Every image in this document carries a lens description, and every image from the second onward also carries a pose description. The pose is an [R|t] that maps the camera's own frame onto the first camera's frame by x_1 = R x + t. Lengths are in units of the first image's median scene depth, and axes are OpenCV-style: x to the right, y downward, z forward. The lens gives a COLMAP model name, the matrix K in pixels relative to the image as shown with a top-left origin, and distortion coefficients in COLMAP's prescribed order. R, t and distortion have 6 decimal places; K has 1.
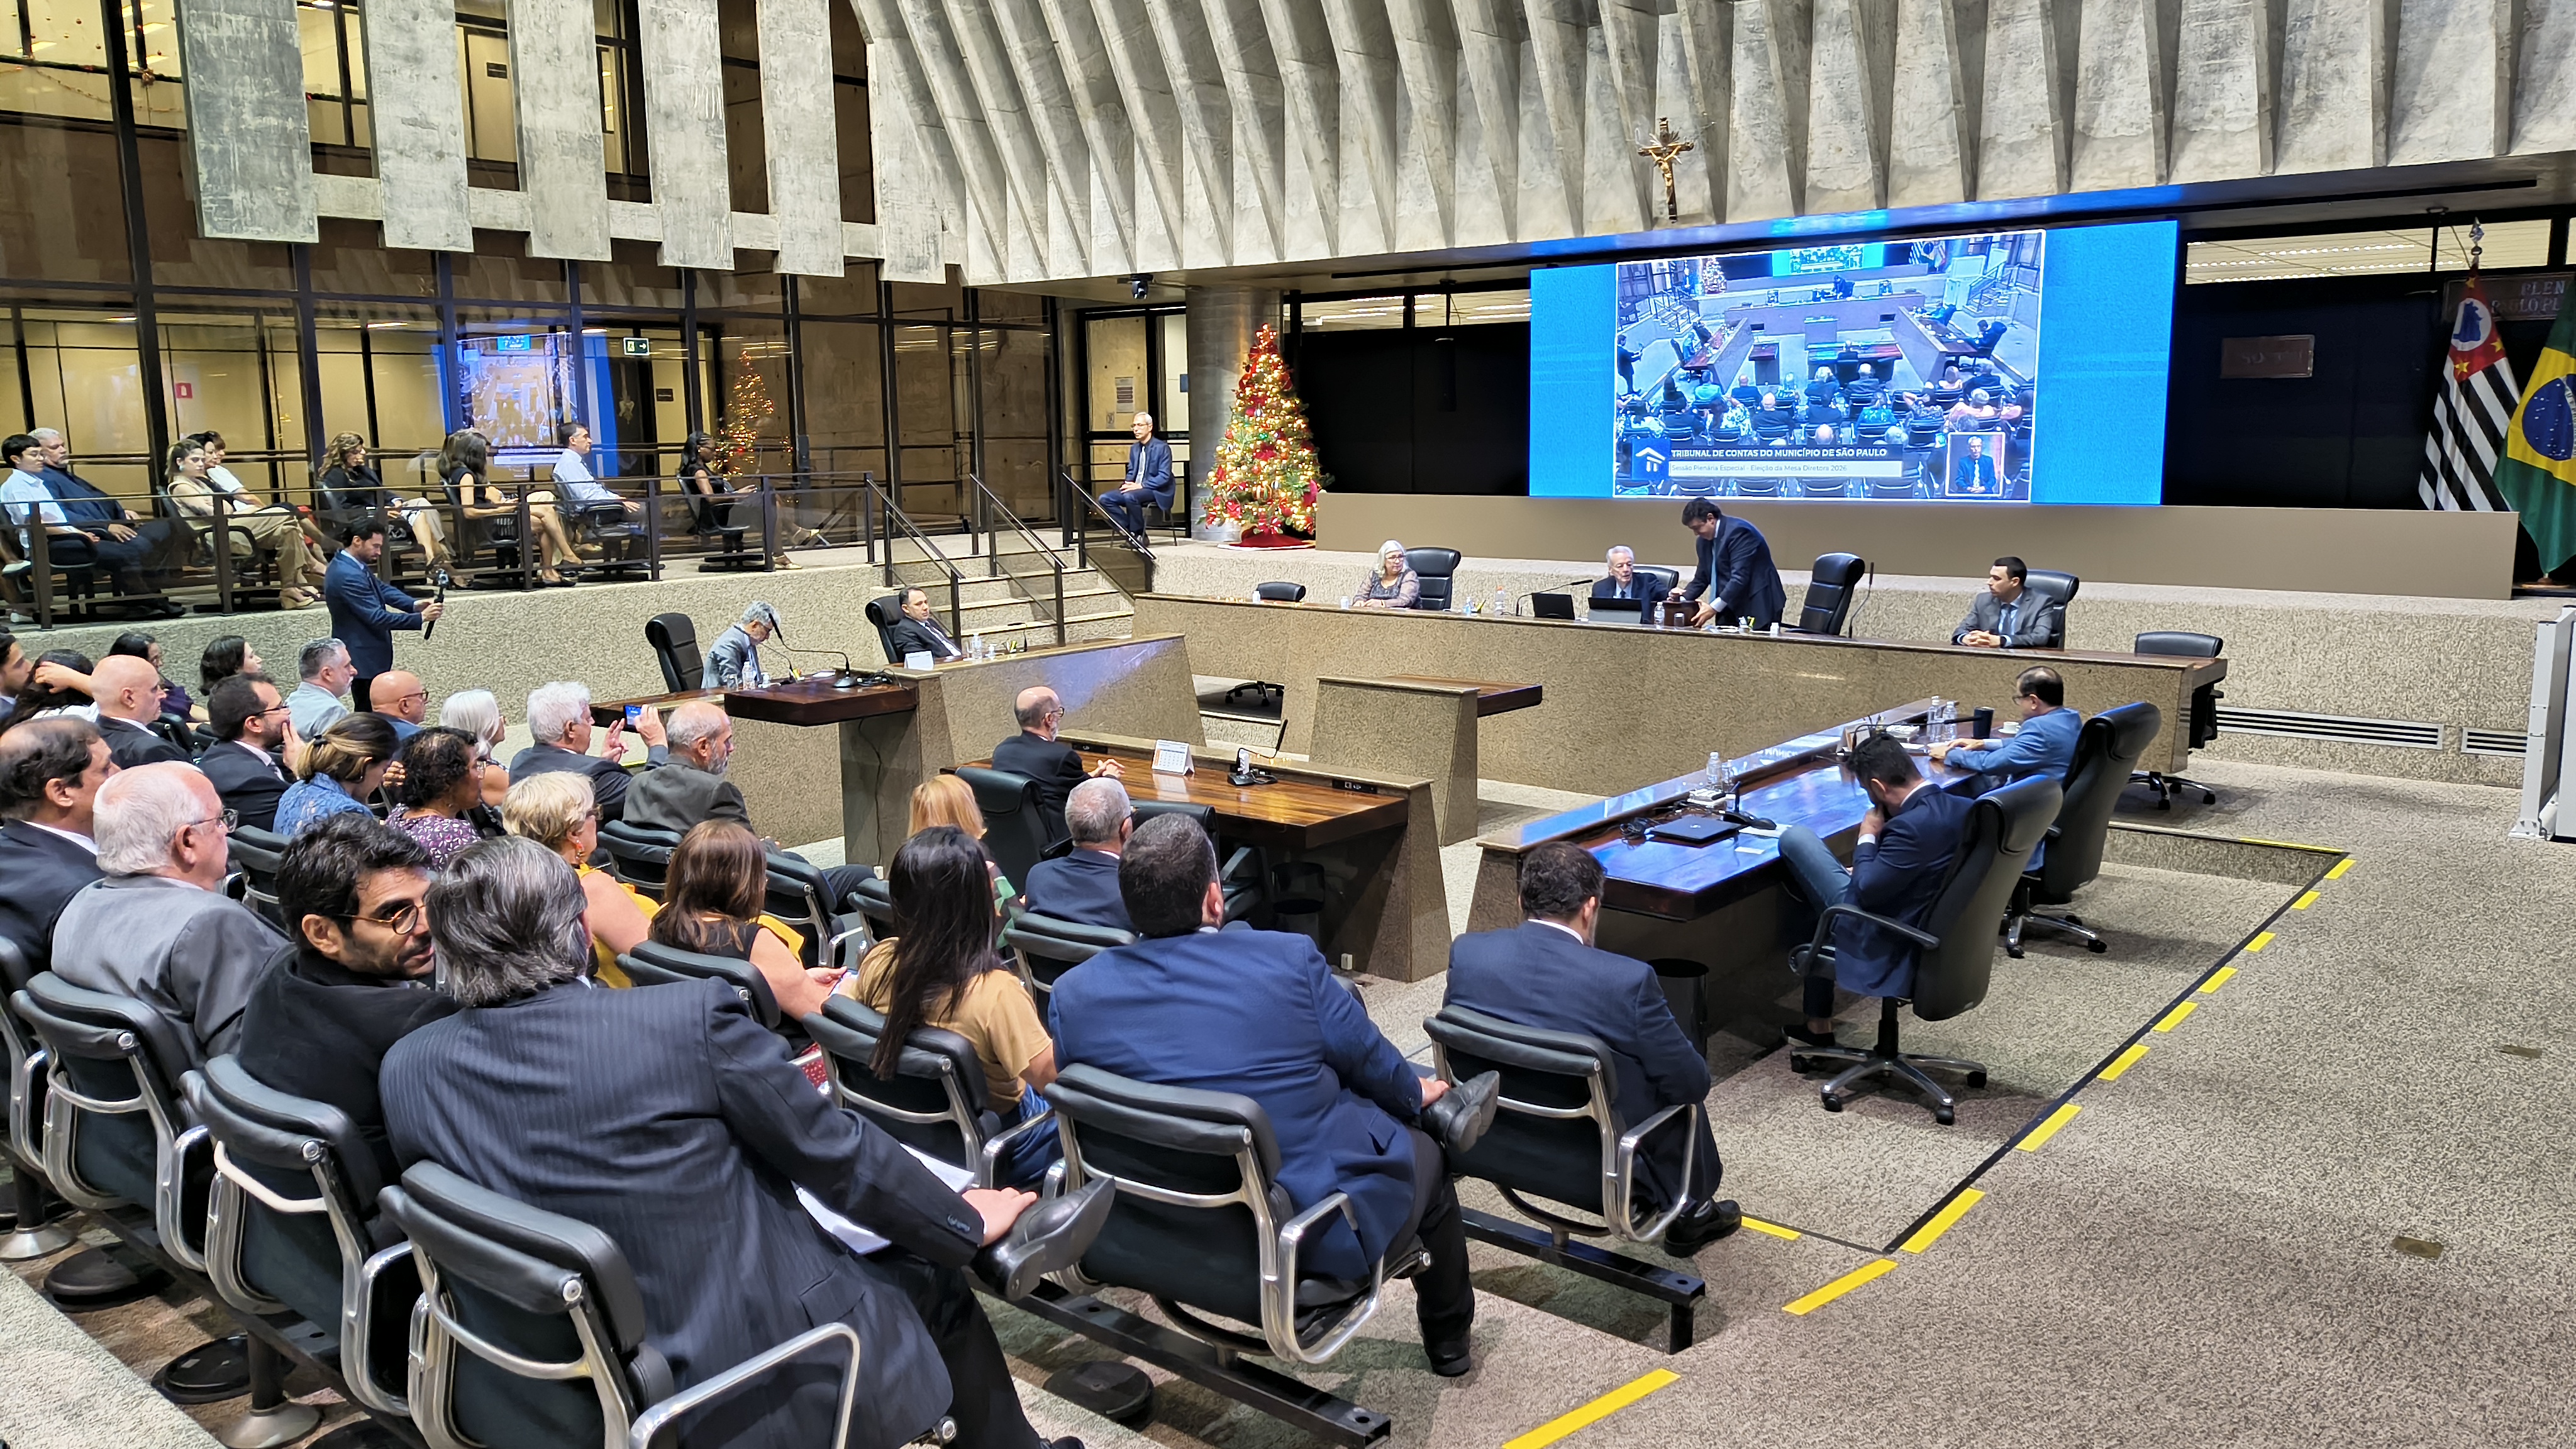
lens RADIAL K [[1875.4, 0, 1296.3], [0, 1875.4, 709.6], [0, 0, 1]] dist [0.096800, -0.135526]
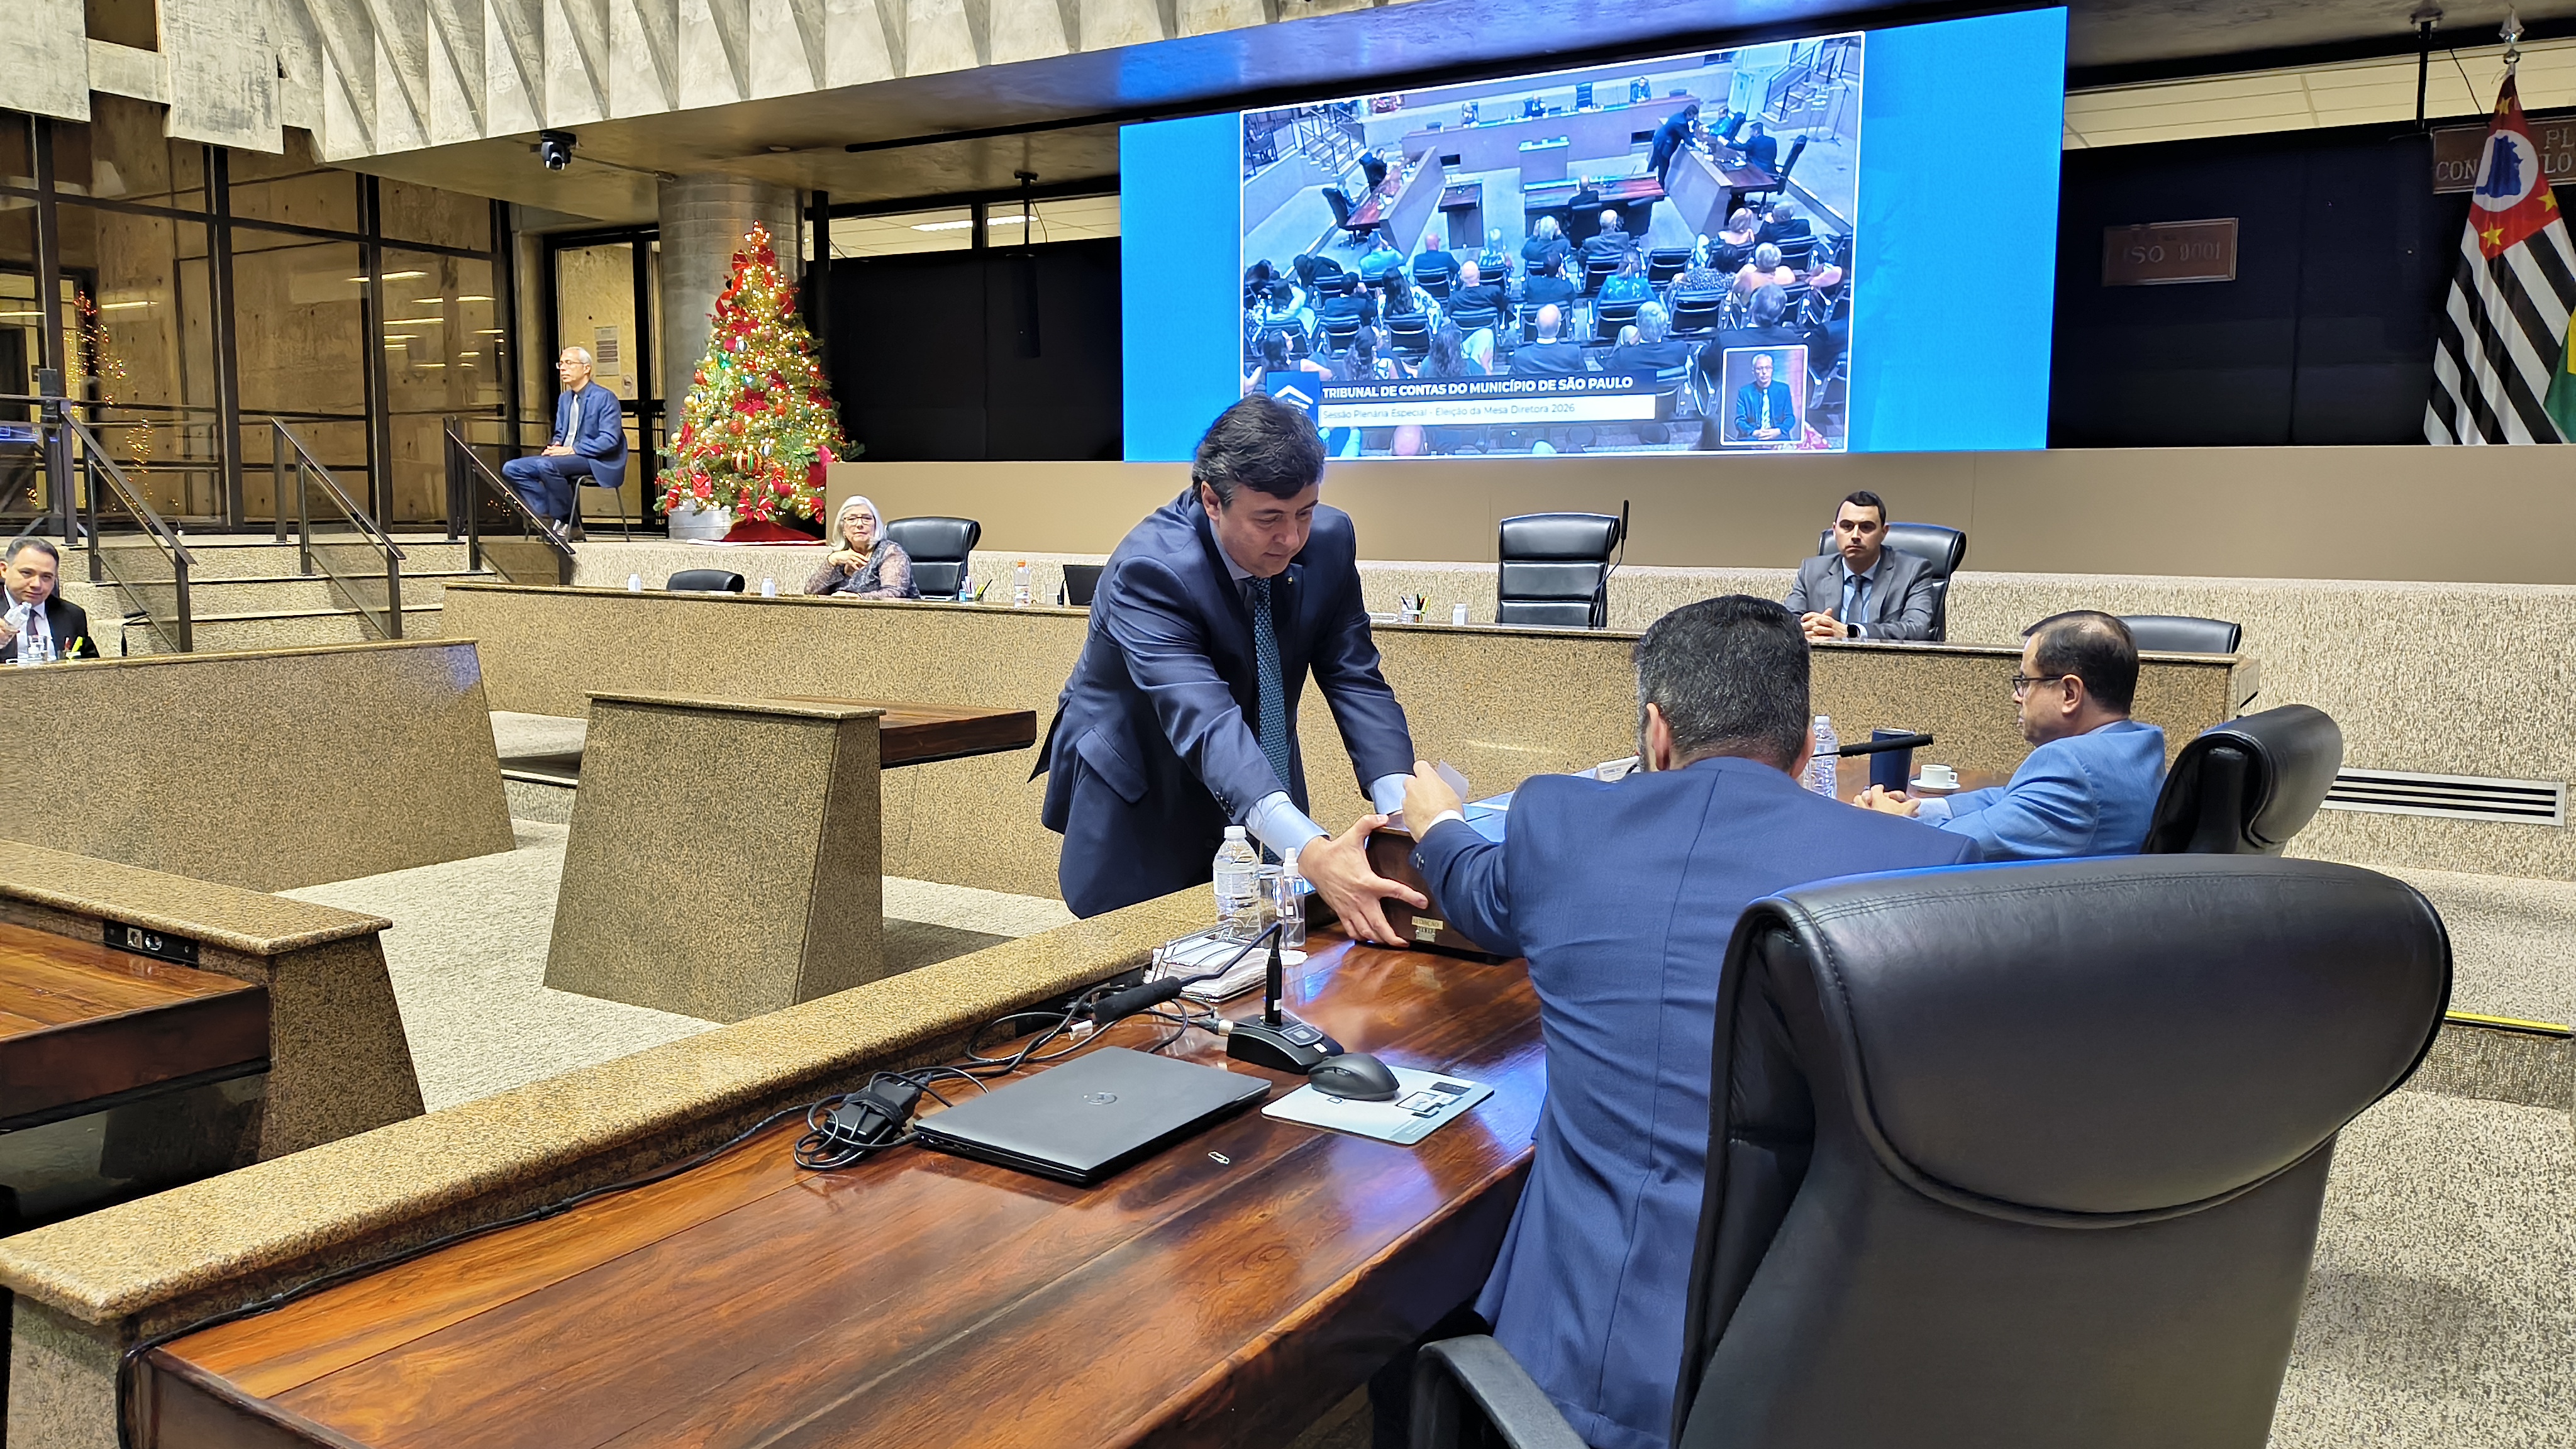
lens RADIAL K [[1838.9, 0, 1280.7], [0, 1838.9, 709.9], [0, 0, 1]] dist [0.091830, -0.125157]
pose [[0.991423, 0.004046, 0.130627, 0.111580], [0.002377, 0.998797, -0.048973, 0.010520], [-0.130668, 0.048863, 0.990221, 0.401613]]
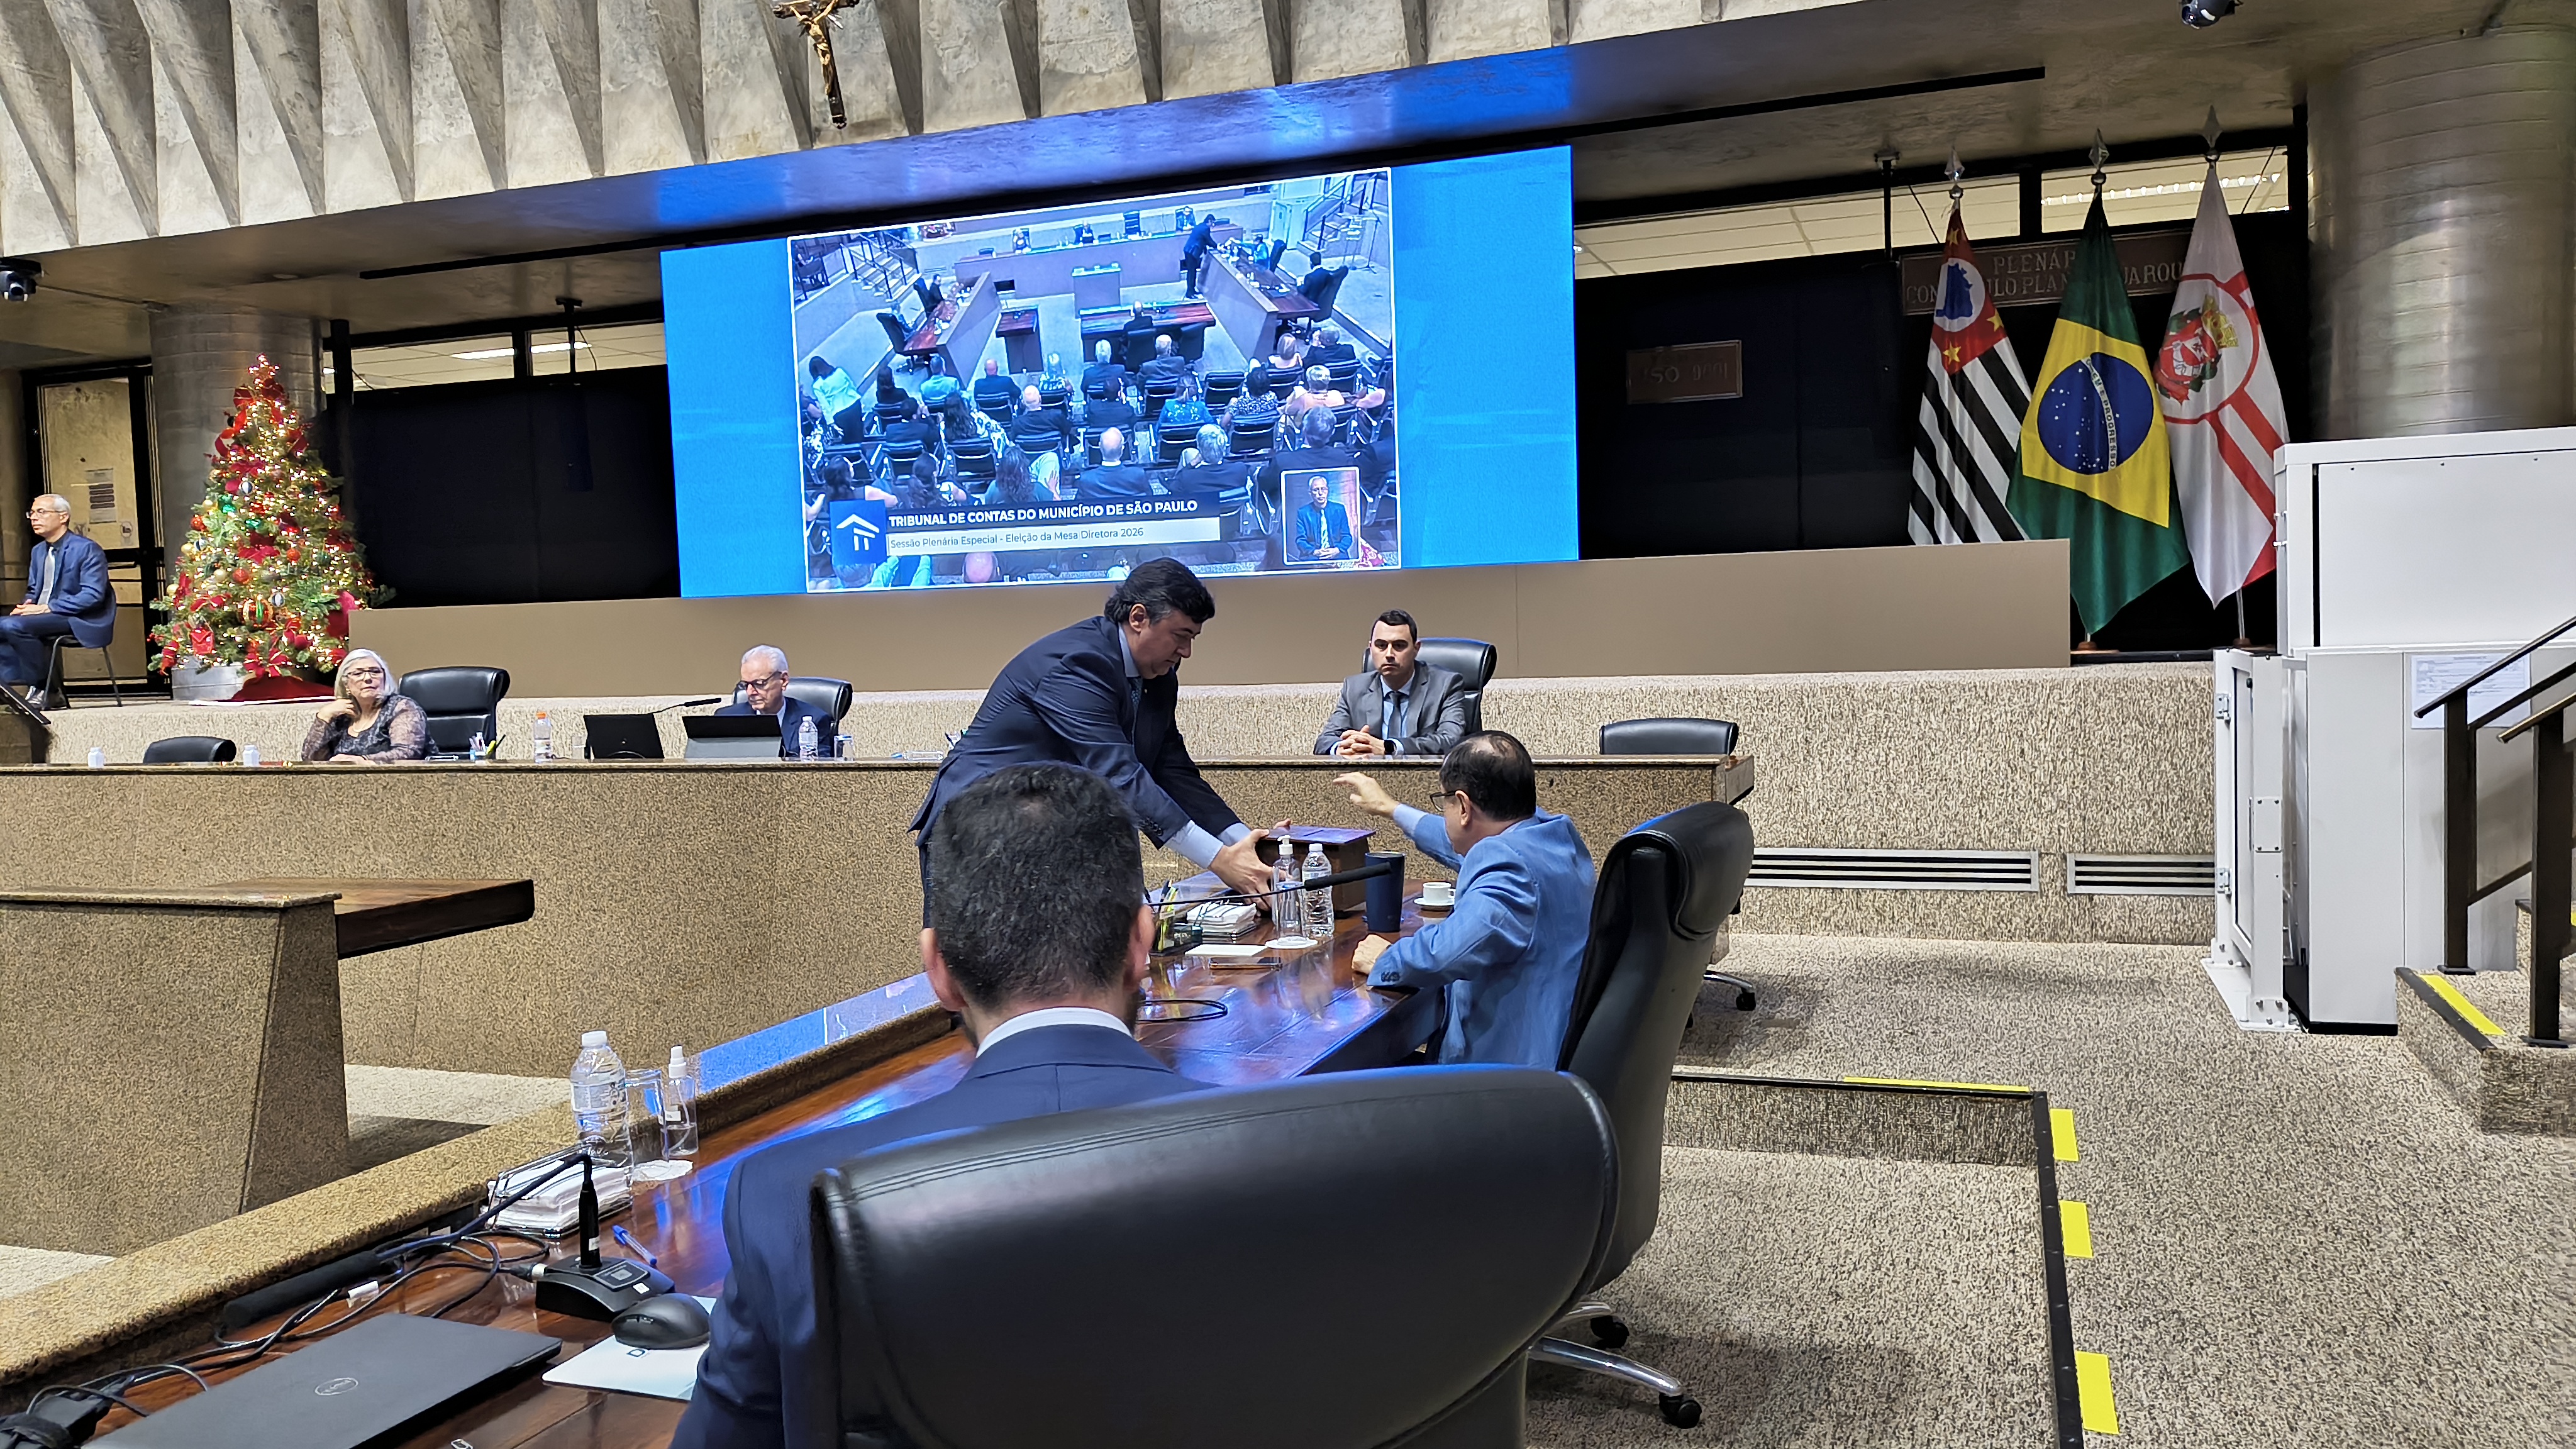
lens RADIAL K [[1857.1, 0, 1288.0], [0, 1857.1, 724.5], [0, 0, 1]] dist [0.024025, -0.019992]
pose [[0.947225, -0.037238, 0.318400, 0.138472], [0.071184, 0.992867, -0.095649, 0.006175], [-0.312567, 0.113266, 0.943119, 0.404440]]
